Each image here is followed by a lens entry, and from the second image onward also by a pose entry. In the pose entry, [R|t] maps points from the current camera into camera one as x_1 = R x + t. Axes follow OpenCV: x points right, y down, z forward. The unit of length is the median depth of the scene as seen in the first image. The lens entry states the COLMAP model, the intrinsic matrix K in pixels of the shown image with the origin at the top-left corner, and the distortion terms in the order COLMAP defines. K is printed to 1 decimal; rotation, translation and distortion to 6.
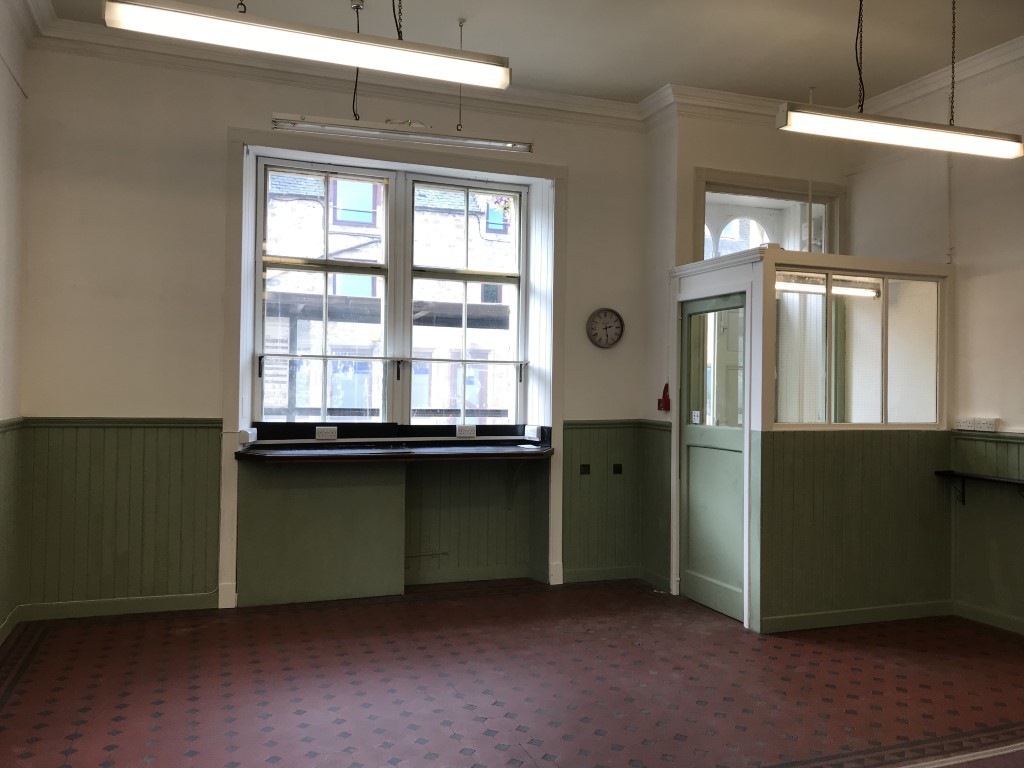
lens RADIAL K [[851.5, 0, 512.0], [0, 851.5, 384.0], [0, 0, 1]] dist [0.068873, -0.064813]
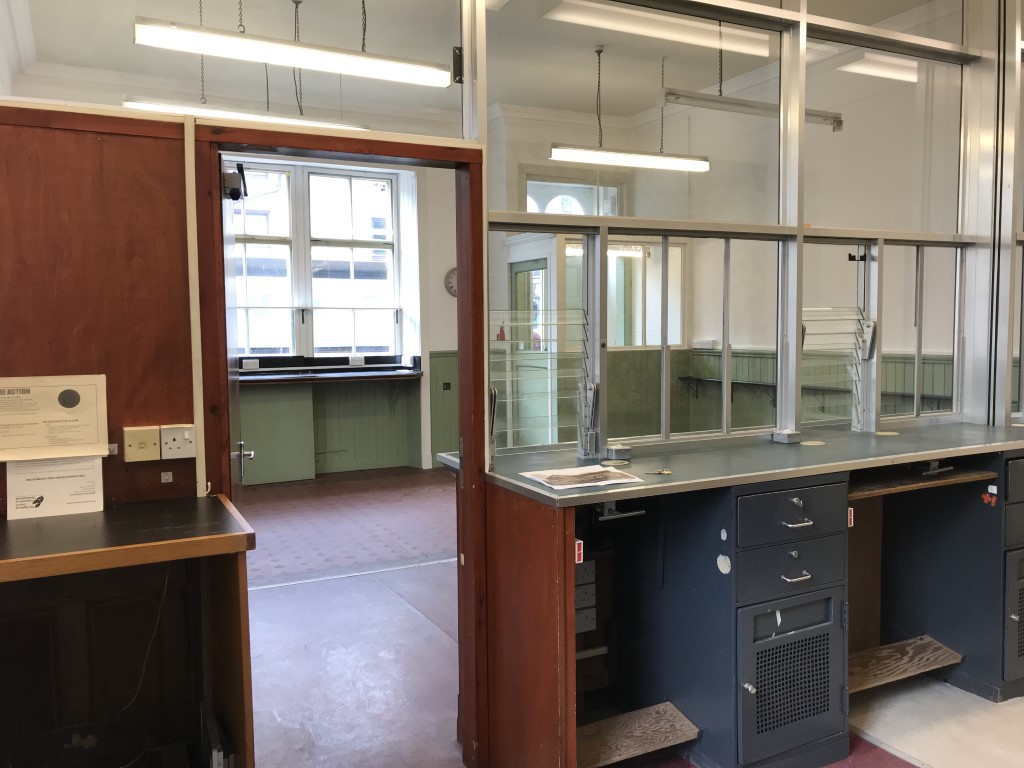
lens RADIAL K [[851.5, 0, 512.0], [0, 851.5, 384.0], [0, 0, 1]] dist [0.068873, -0.064813]
pose [[0.992650, -0.031876, 0.116744, 0.031602], [0.023485, 0.997088, 0.072558, -0.000236], [-0.118717, -0.069283, 0.990508, -0.372251]]
